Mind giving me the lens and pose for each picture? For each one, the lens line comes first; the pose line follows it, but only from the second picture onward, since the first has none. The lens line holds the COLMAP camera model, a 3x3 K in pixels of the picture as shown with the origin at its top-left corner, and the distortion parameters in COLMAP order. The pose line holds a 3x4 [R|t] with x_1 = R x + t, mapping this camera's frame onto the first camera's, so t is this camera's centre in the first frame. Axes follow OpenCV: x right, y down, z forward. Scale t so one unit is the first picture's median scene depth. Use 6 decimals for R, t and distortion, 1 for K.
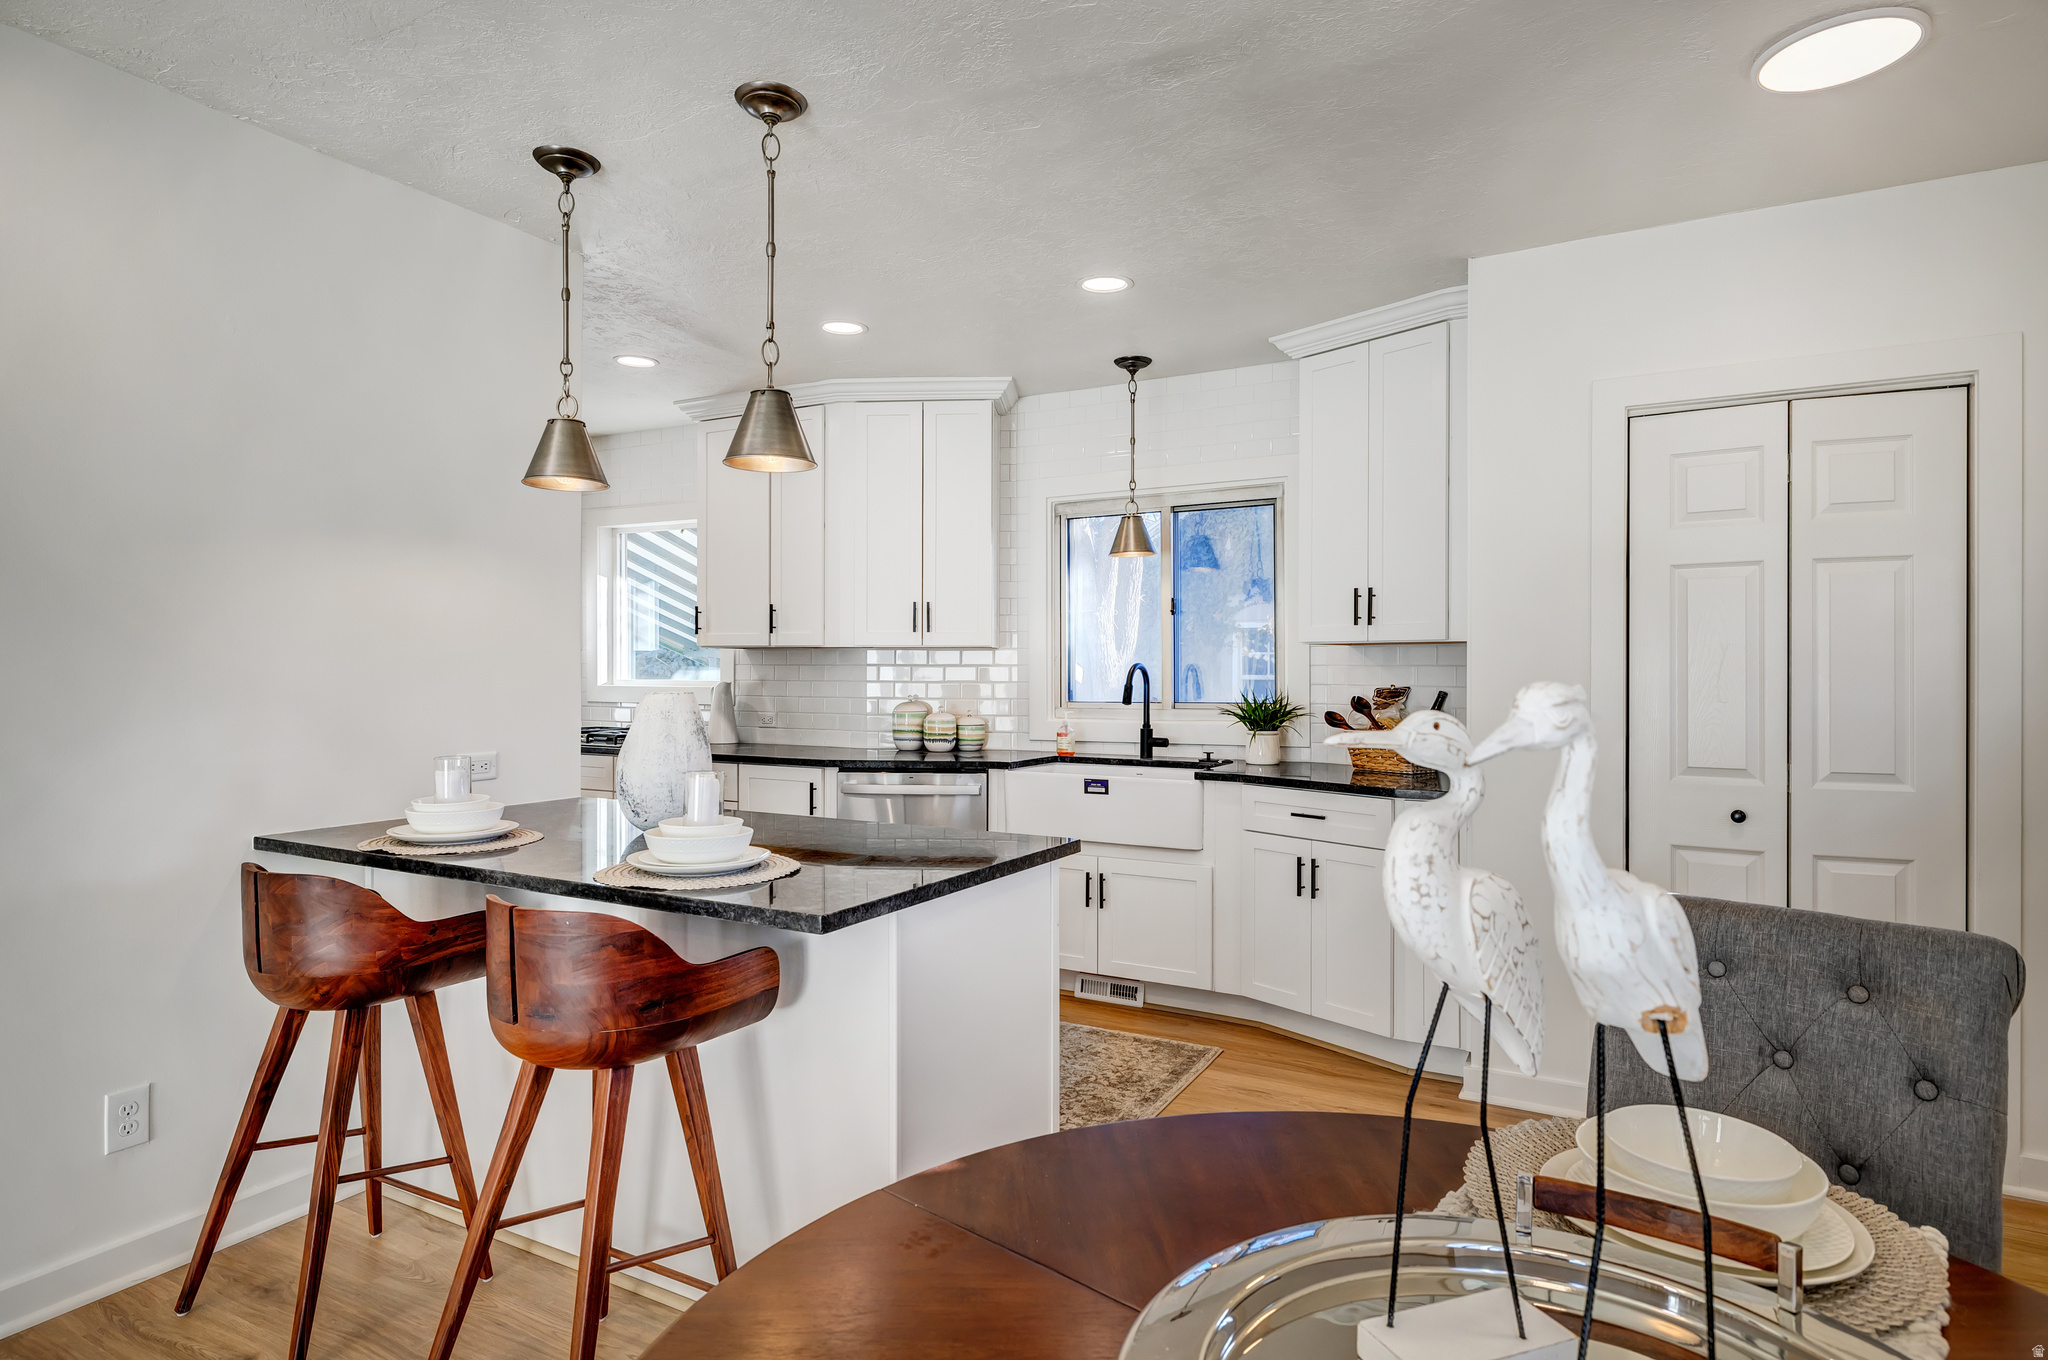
lens RADIAL K [[1125.3, 0, 1020.0], [0, 1125.3, 670.5], [0, 0, 1]] dist [0.000058, -0.001181]
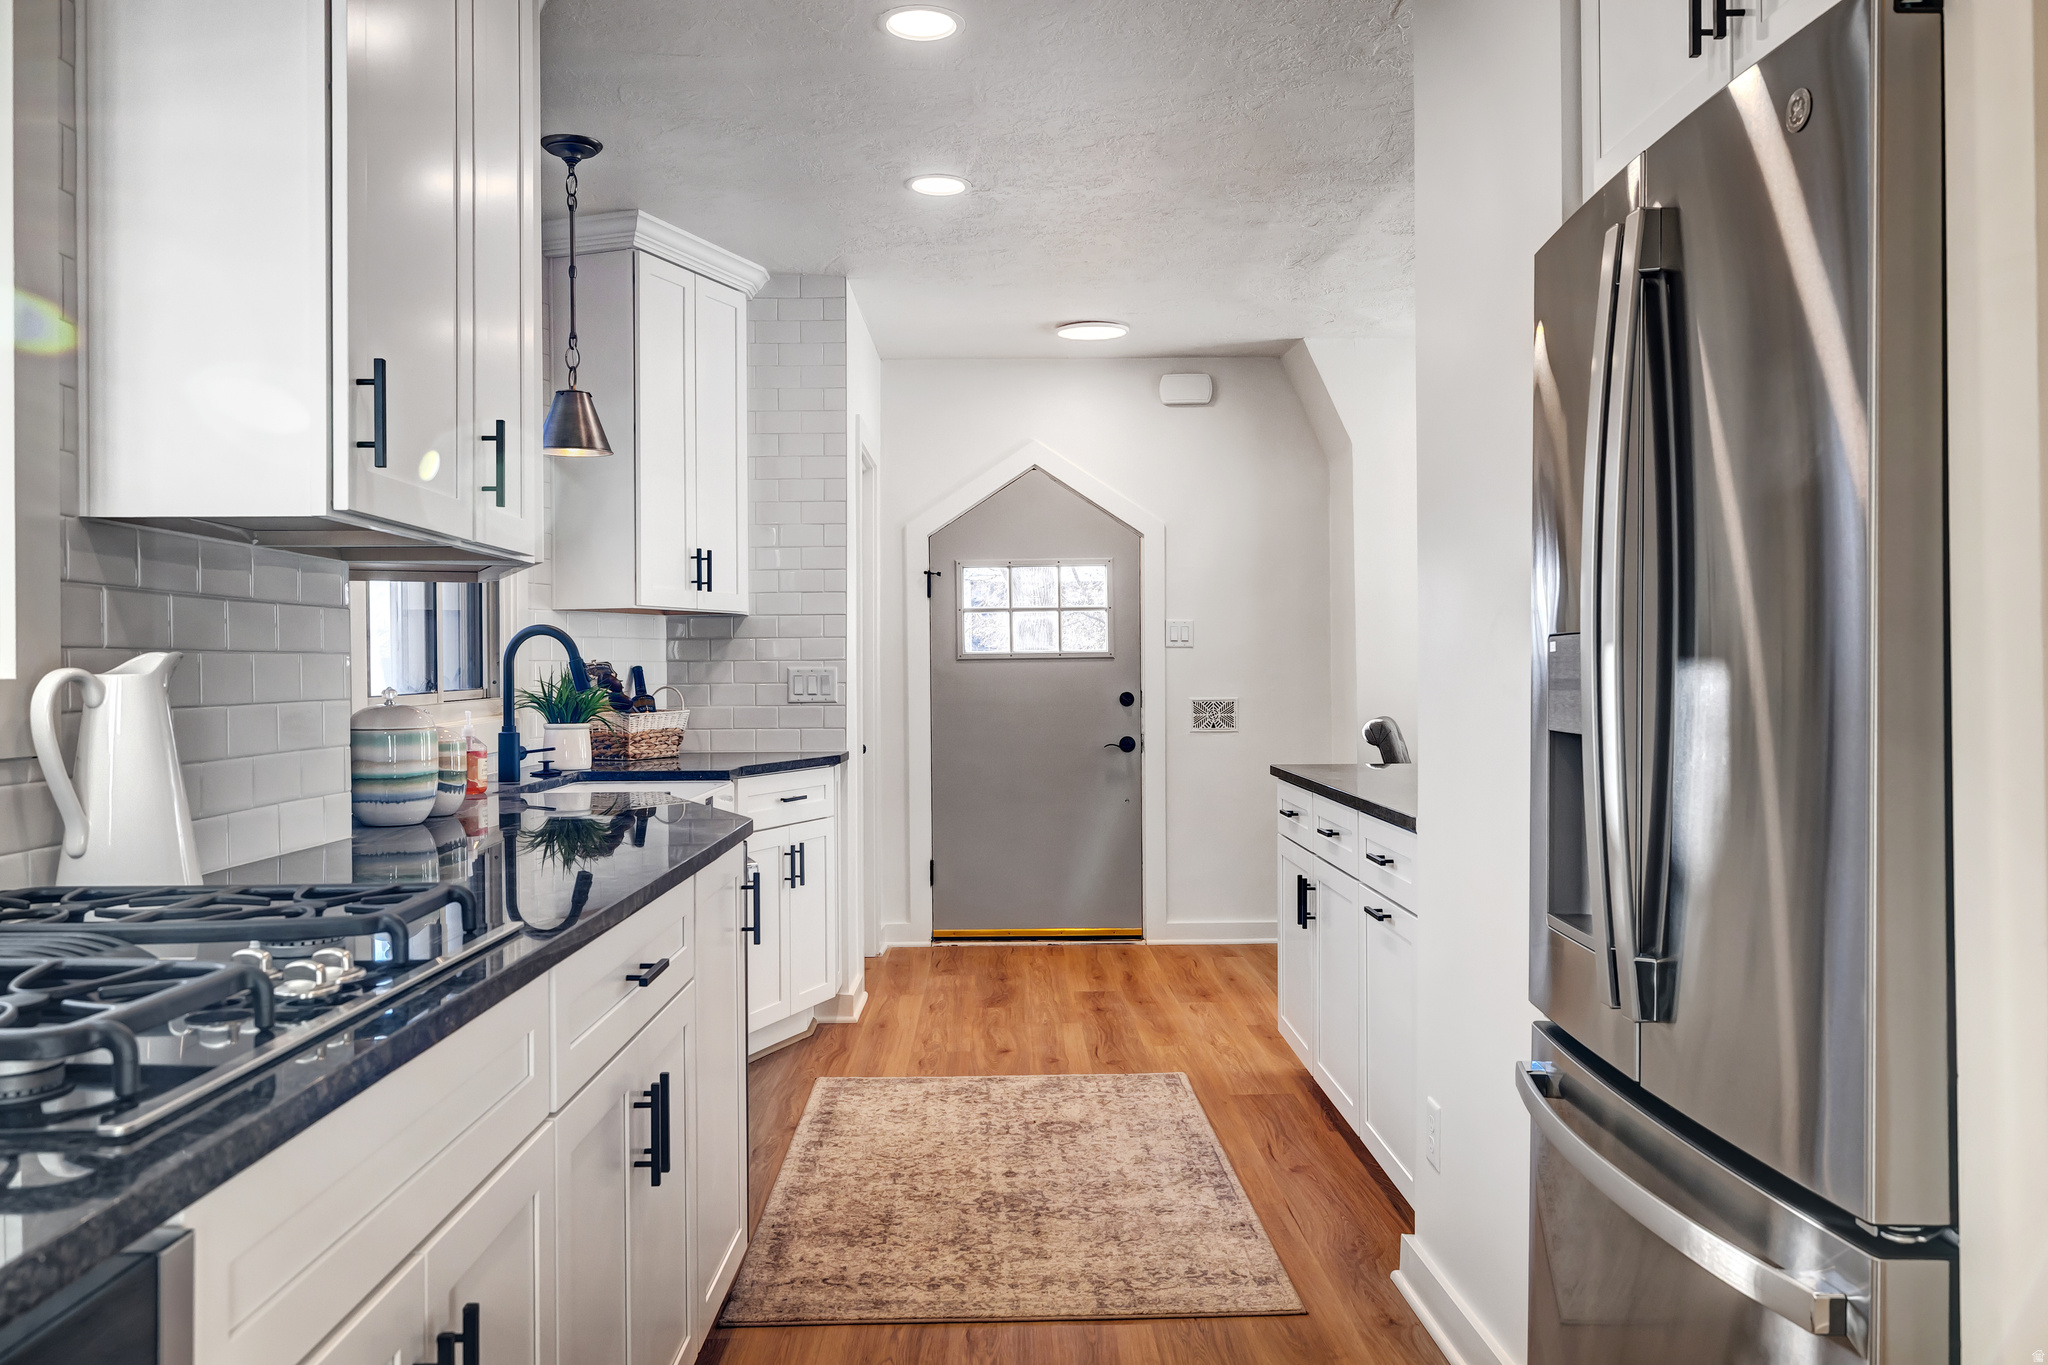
lens RADIAL K [[1573.5, 0, 1018.7], [0, 1573.5, 673.8], [0, 0, 1]] dist [-0.006964, 0.004415]
pose [[-0.498178, -0.001831, 0.867073, -0.797324], [0.006596, 0.999961, 0.005901, 0.017264], [-0.867050, 0.008659, -0.498146, 1.241748]]
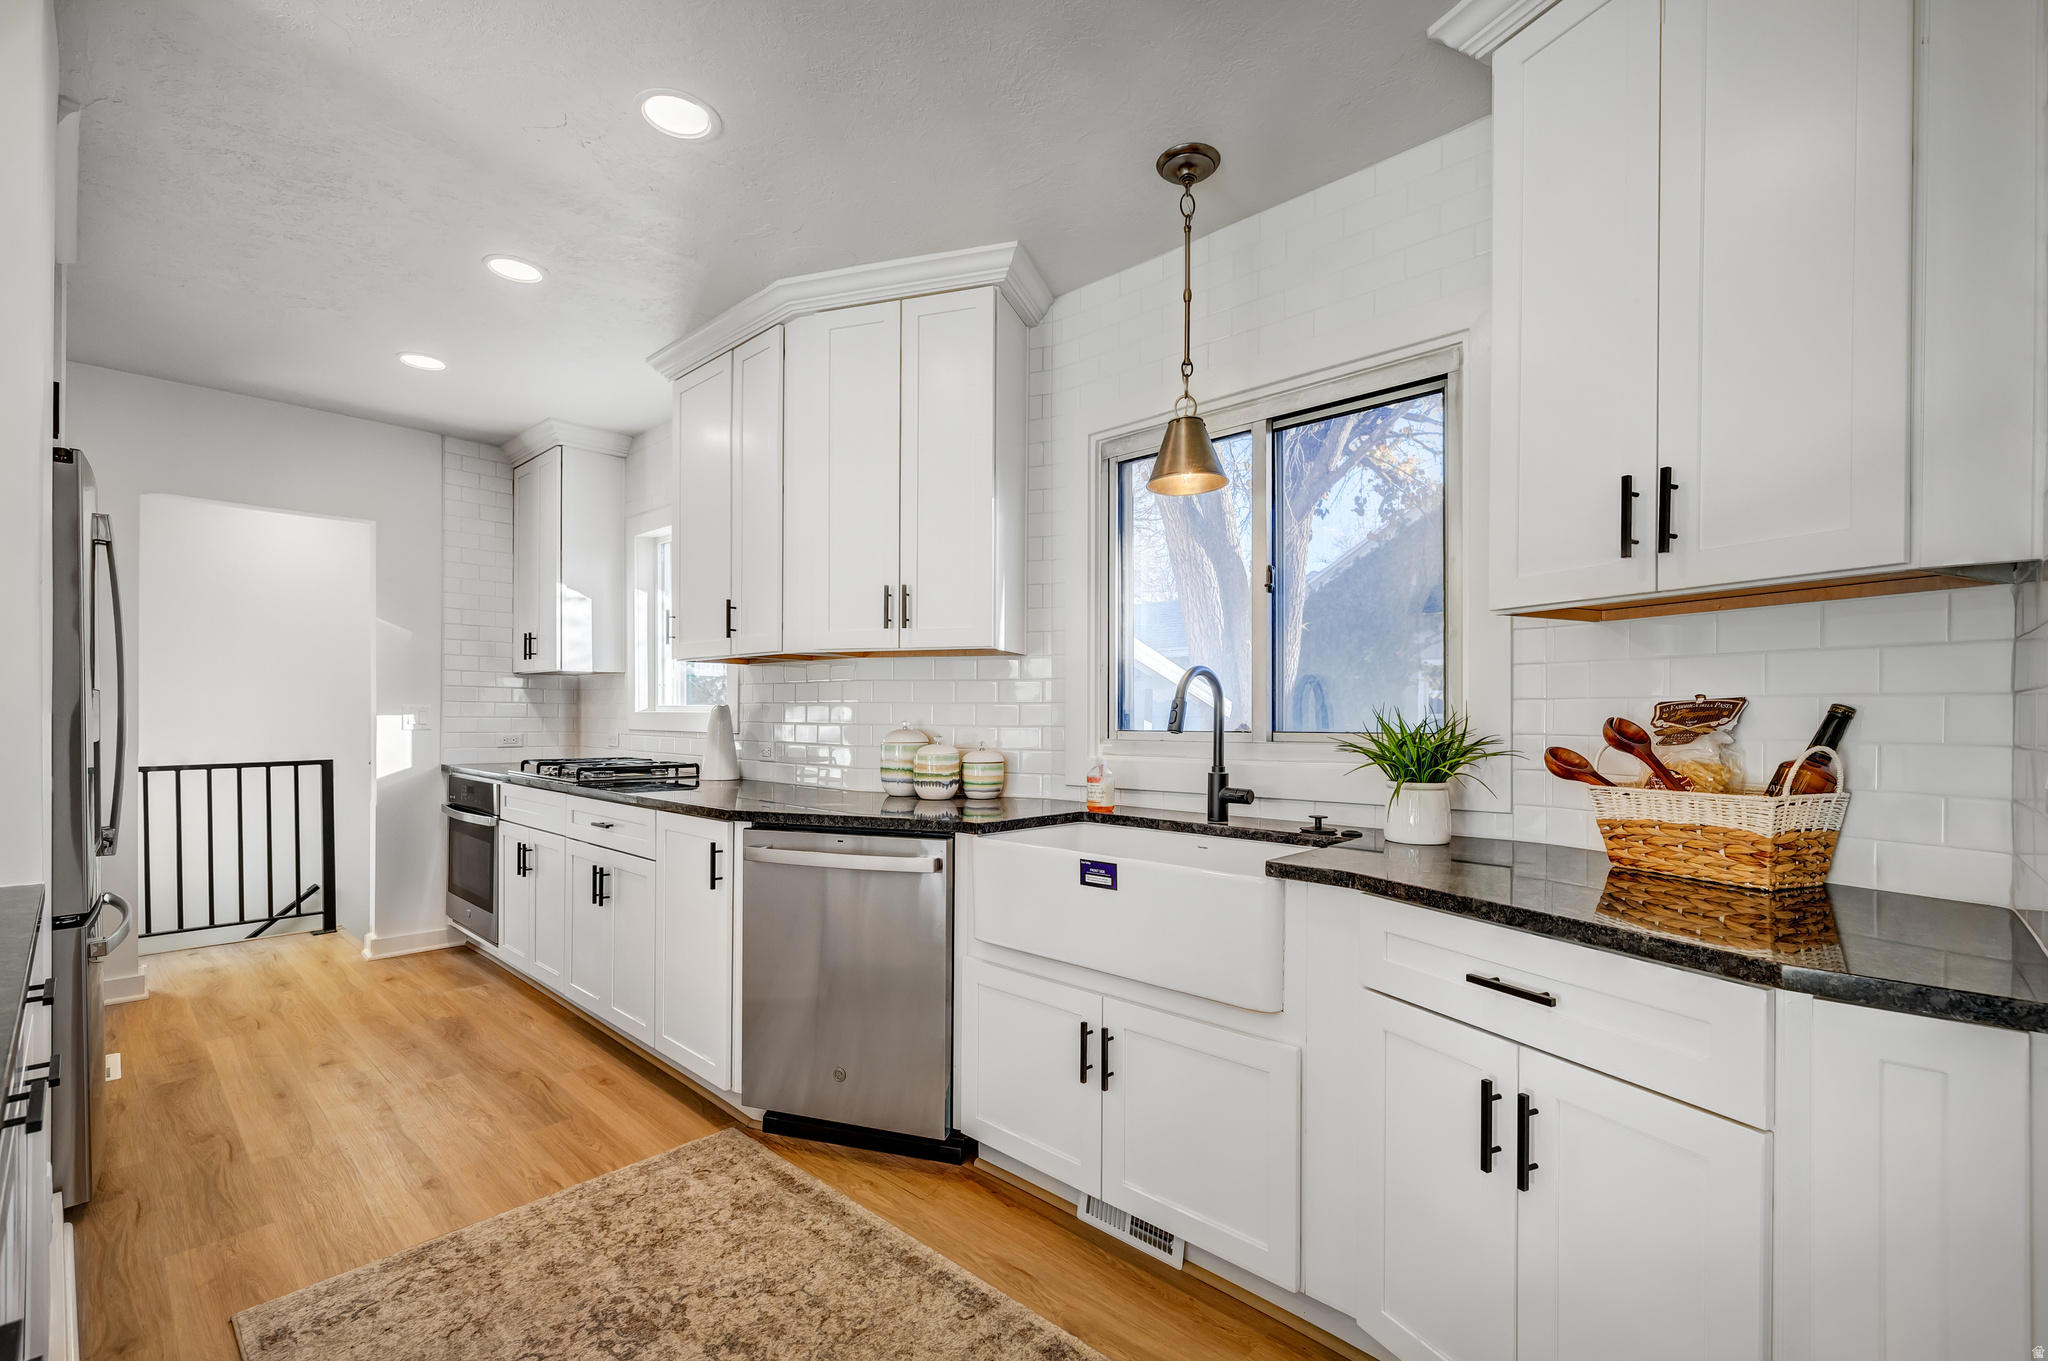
lens RADIAL K [[887.8, 0, 1022.1], [0, 887.8, 714.8], [0, 0, 1]] dist [0.000748, 0.000132]
pose [[0.970066, 0.003305, -0.242817, 0.132232], [-0.003942, 0.999990, -0.002138, 0.022228], [0.242808, 0.003032, 0.970070, 0.525770]]
